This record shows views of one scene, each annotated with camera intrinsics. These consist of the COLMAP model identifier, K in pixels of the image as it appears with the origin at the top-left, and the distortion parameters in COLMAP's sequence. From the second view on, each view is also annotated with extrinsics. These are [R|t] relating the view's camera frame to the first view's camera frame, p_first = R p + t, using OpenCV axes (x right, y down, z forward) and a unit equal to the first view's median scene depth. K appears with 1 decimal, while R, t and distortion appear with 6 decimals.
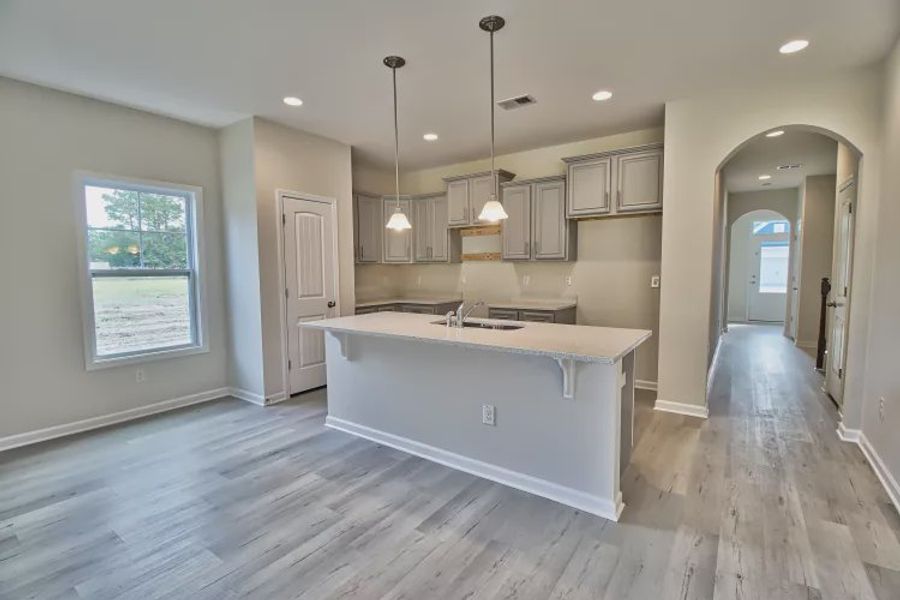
lens RADIAL K [[417.2, 0, 448.4], [0, 417.2, 302.7], [0, 0, 1]] dist [-0.004583, -0.009573]
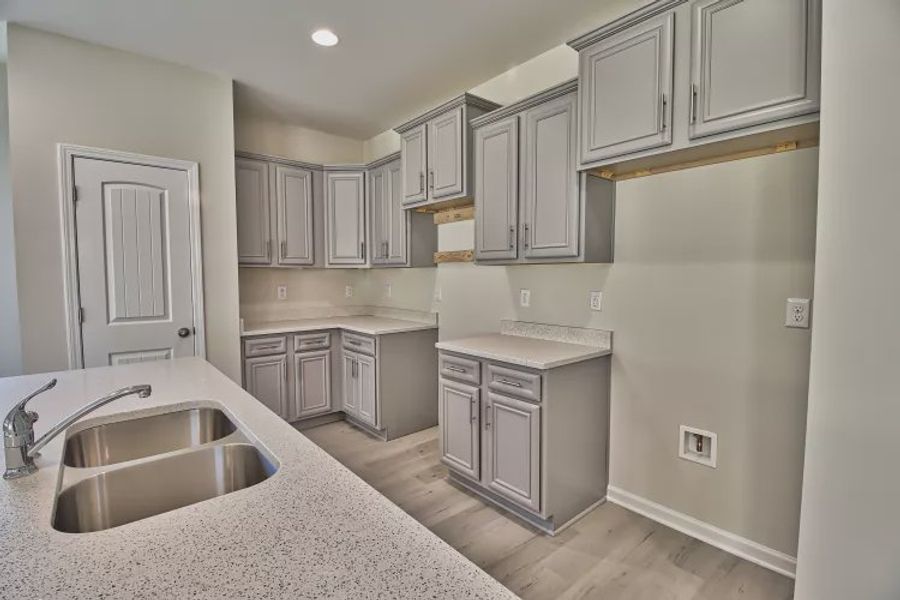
lens RADIAL K [[417.2, 0, 448.4], [0, 417.2, 302.7], [0, 0, 1]] dist [-0.004583, -0.009573]
pose [[0.968615, 0.022446, -0.247550, 0.245436], [-0.025397, 0.999639, -0.008735, -0.043833], [0.247265, 0.014748, 0.968836, 0.482513]]
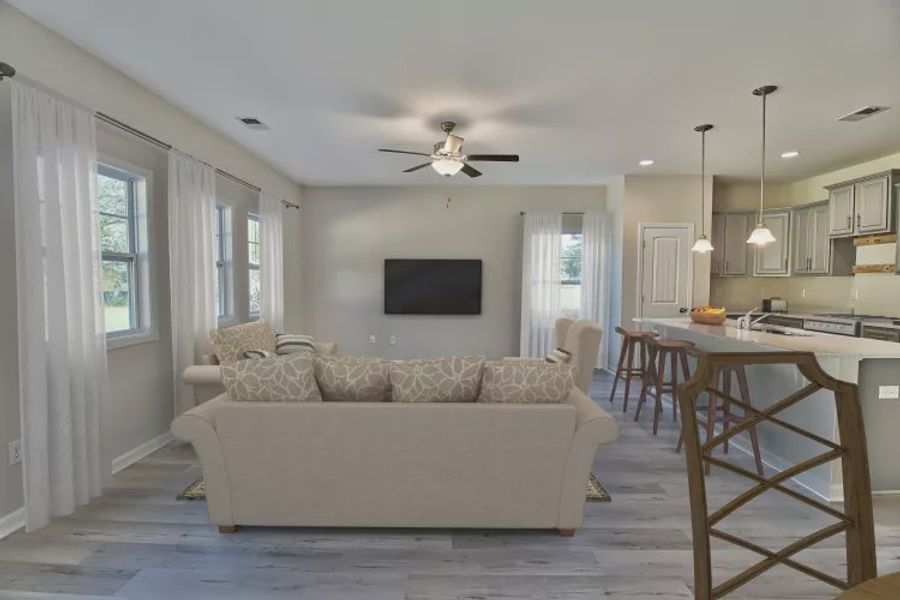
lens RADIAL K [[417.2, 0, 448.4], [0, 417.2, 302.7], [0, 0, 1]] dist [-0.004583, -0.009573]
pose [[0.561813, 0.050452, -0.825724, 0.327533], [-0.072213, 0.997319, 0.011803, 0.017265], [0.824106, 0.052997, 0.563950, -0.243172]]
